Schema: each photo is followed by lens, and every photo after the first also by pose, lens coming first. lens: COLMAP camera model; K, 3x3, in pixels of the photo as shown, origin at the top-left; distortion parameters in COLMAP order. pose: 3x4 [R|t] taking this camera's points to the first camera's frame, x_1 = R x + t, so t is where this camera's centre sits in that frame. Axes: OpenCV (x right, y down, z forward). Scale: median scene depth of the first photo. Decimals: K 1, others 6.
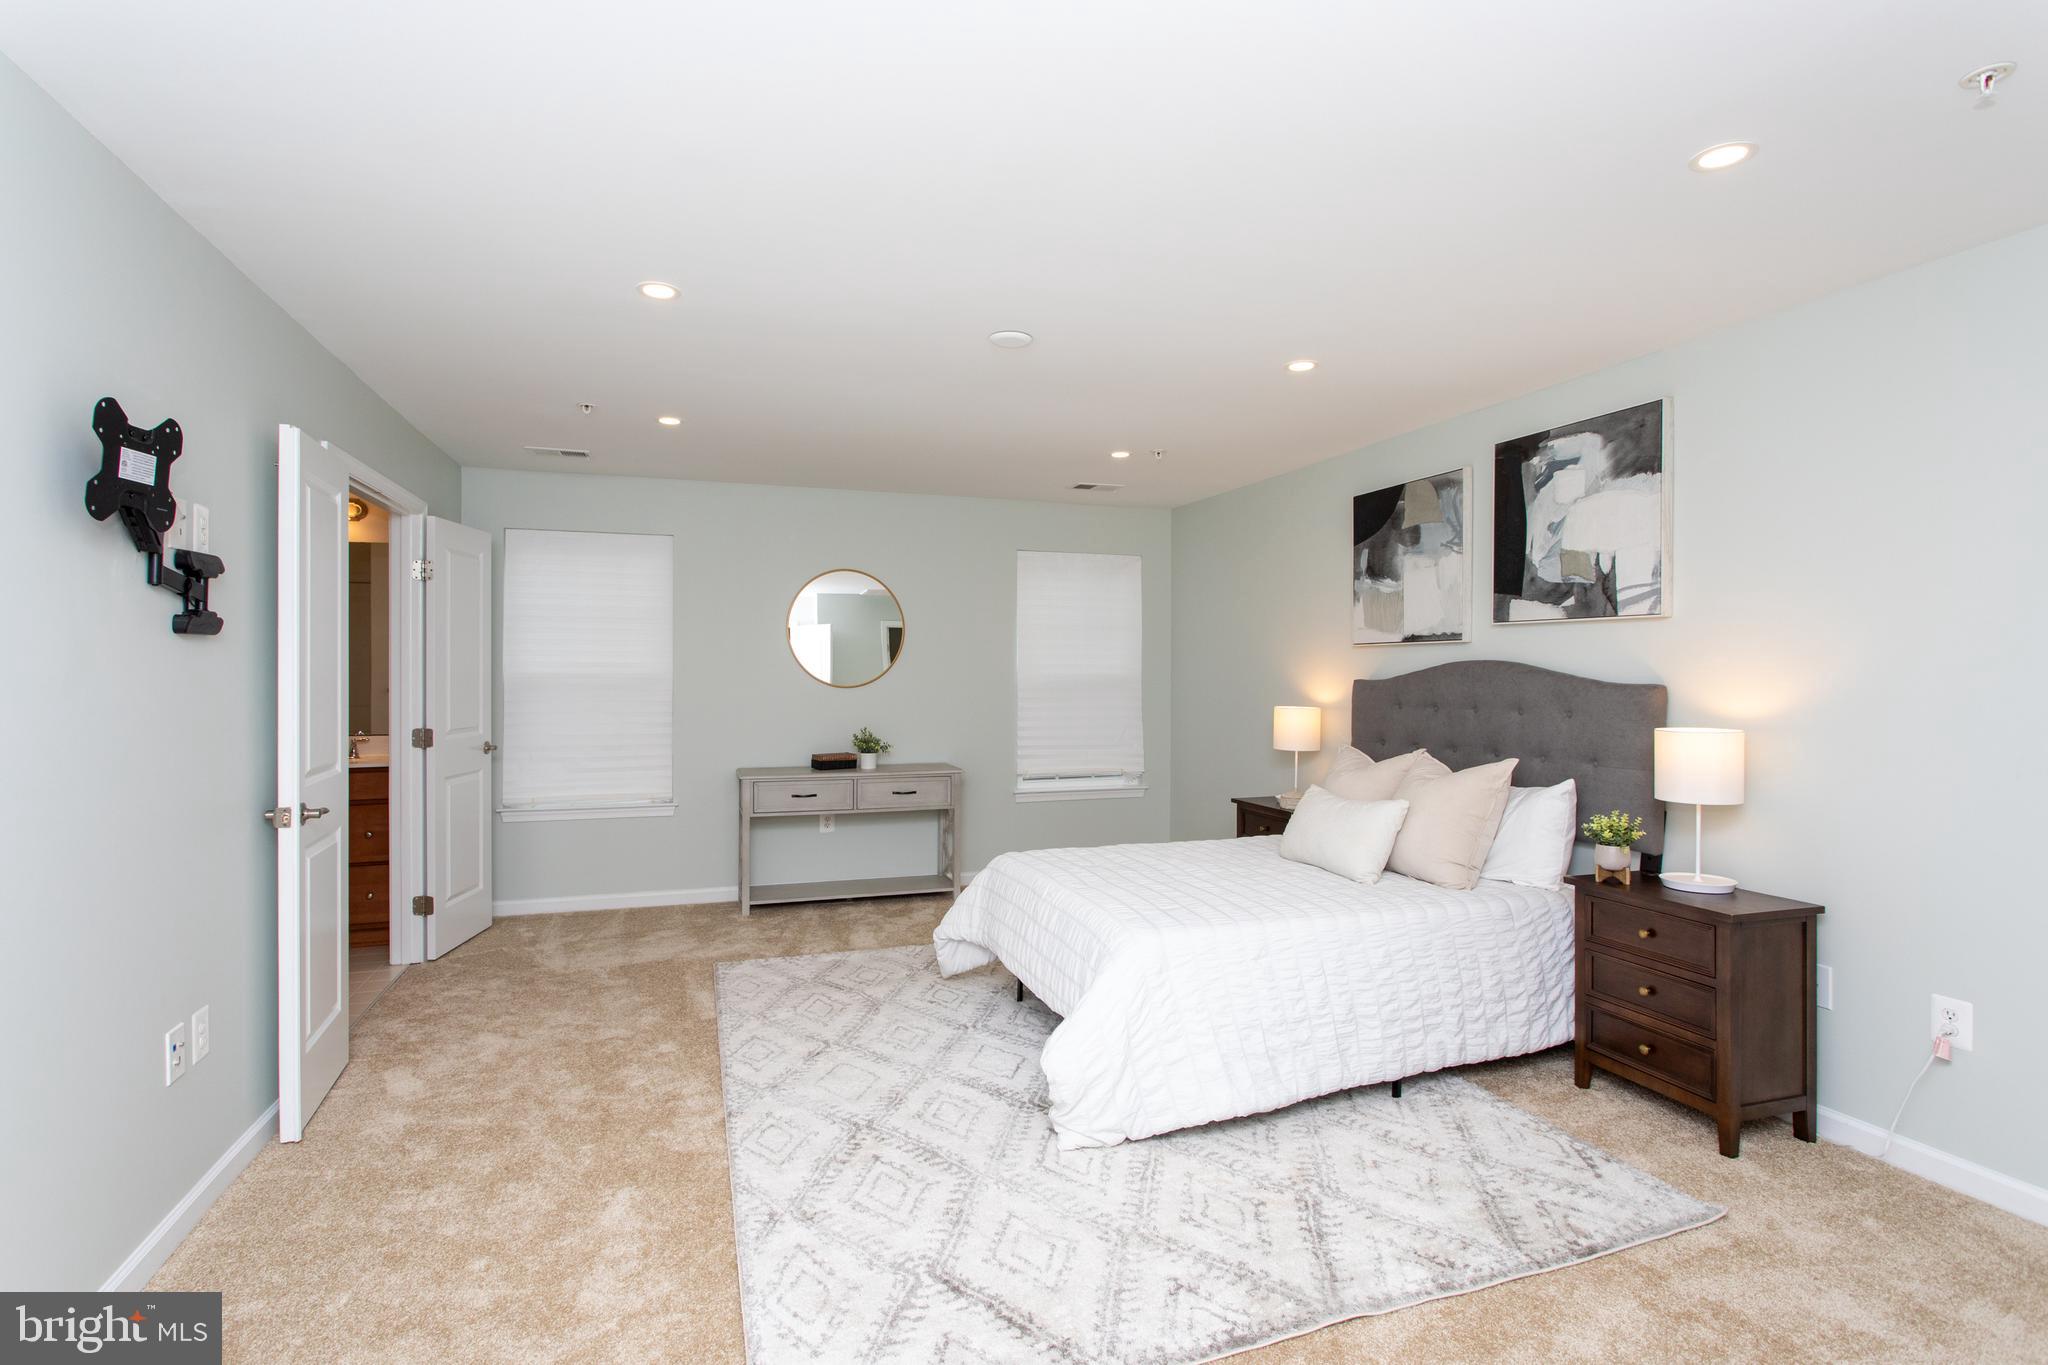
lens RADIAL K [[999.2, 0, 1028.4], [0, 999.2, 671.0], [0, 0, 1]] dist [-0.019892, 0.004777]
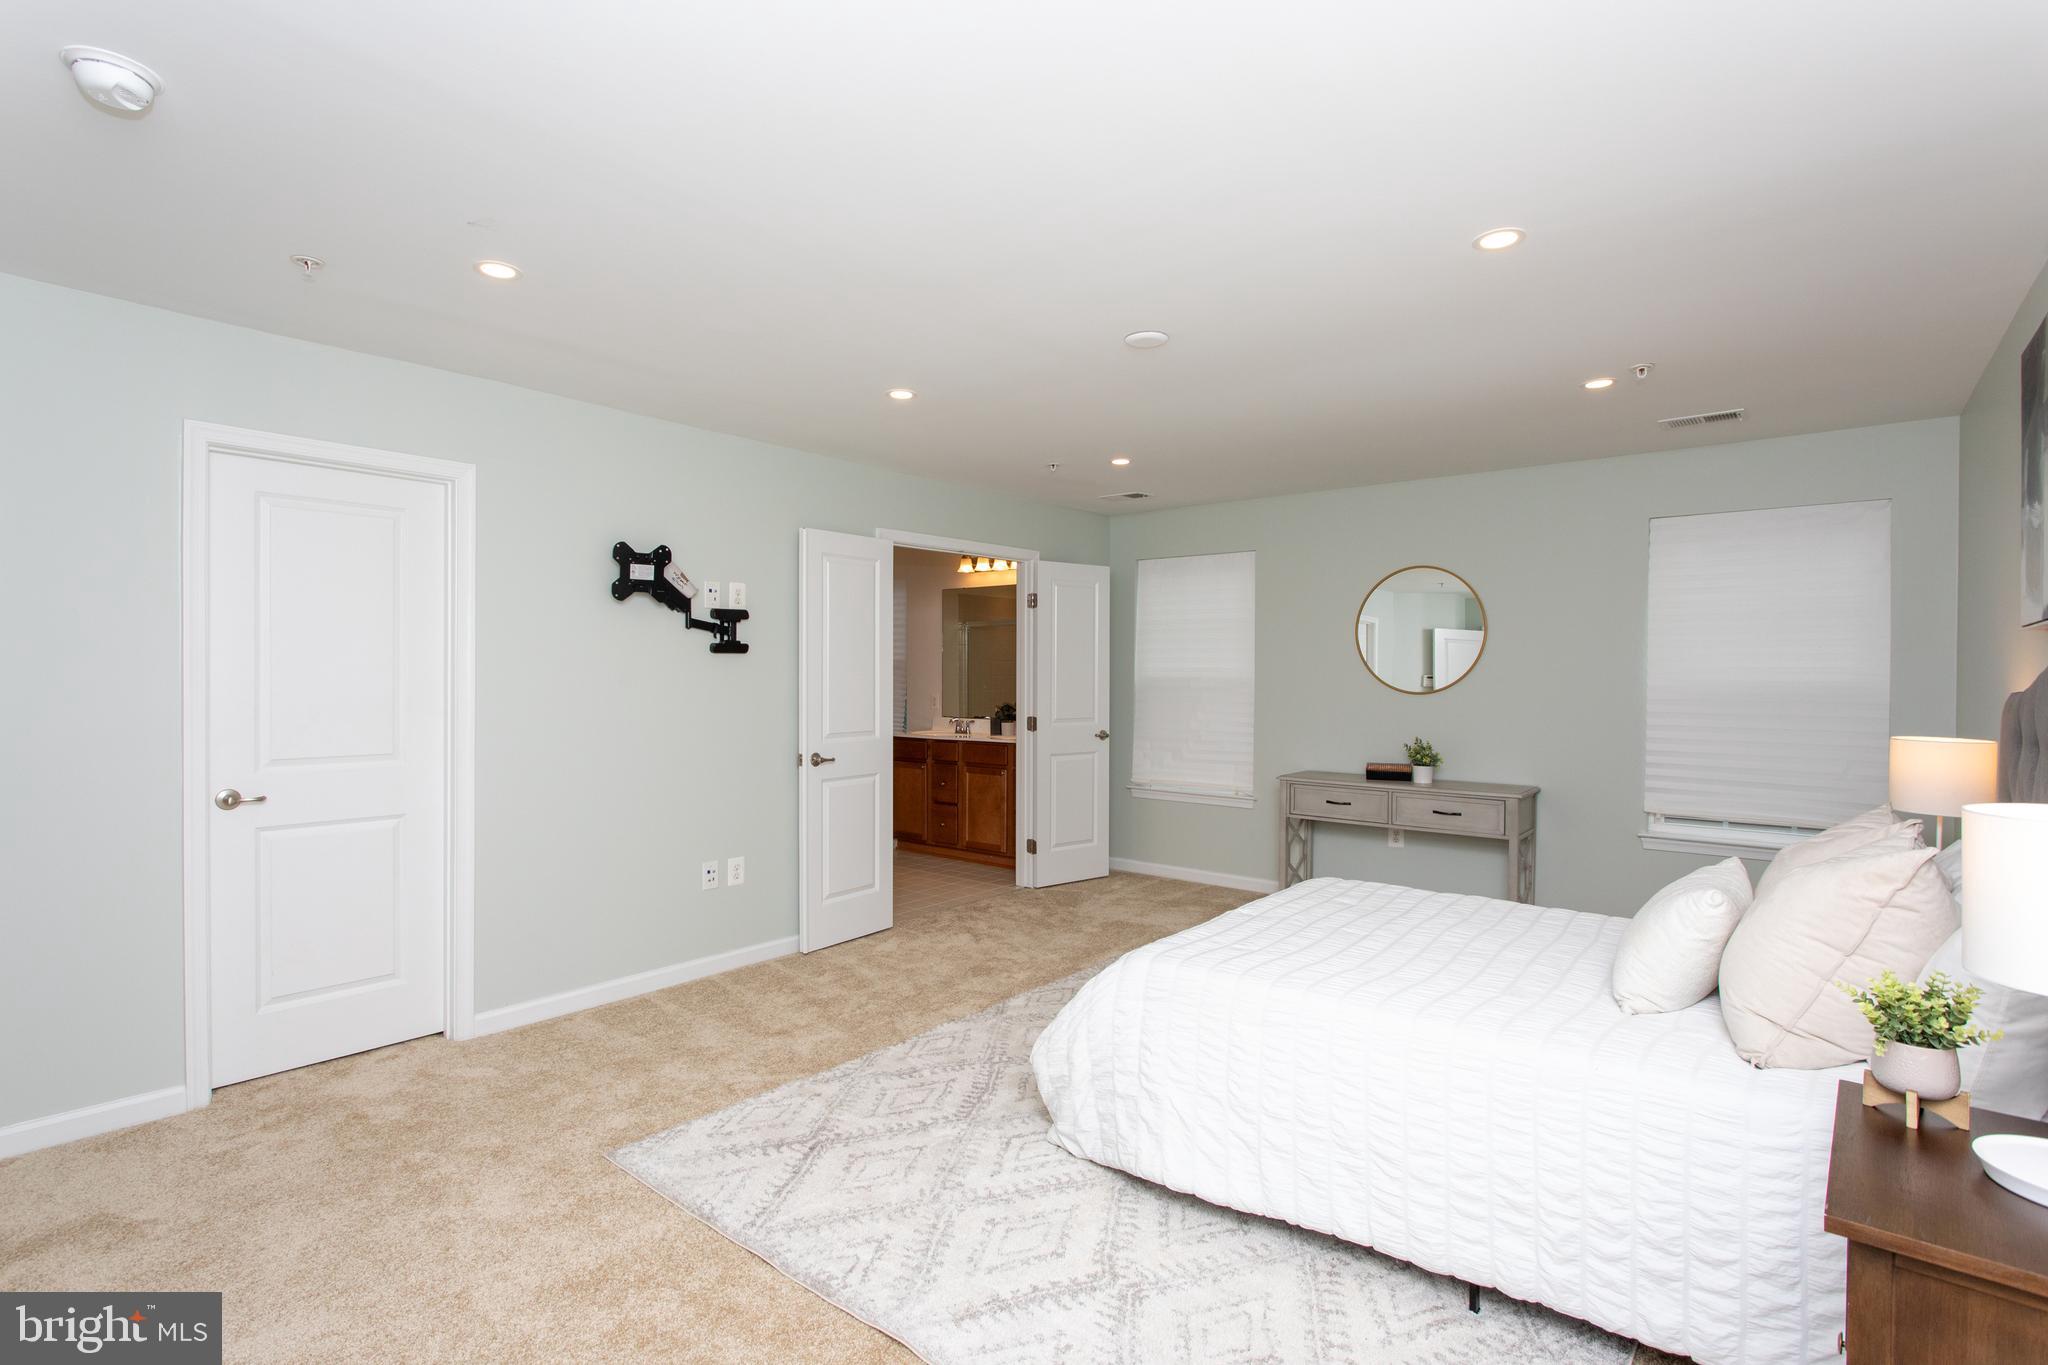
lens RADIAL K [[999.2, 0, 1007.0], [0, 999.2, 678.6], [0, 0, 1]] dist [-0.019892, 0.004777]
pose [[0.501219, 0.004598, -0.865308, 0.764185], [-0.004018, 0.999987, 0.002986, 0.001754], [0.865311, 0.001980, 0.501232, 0.379443]]
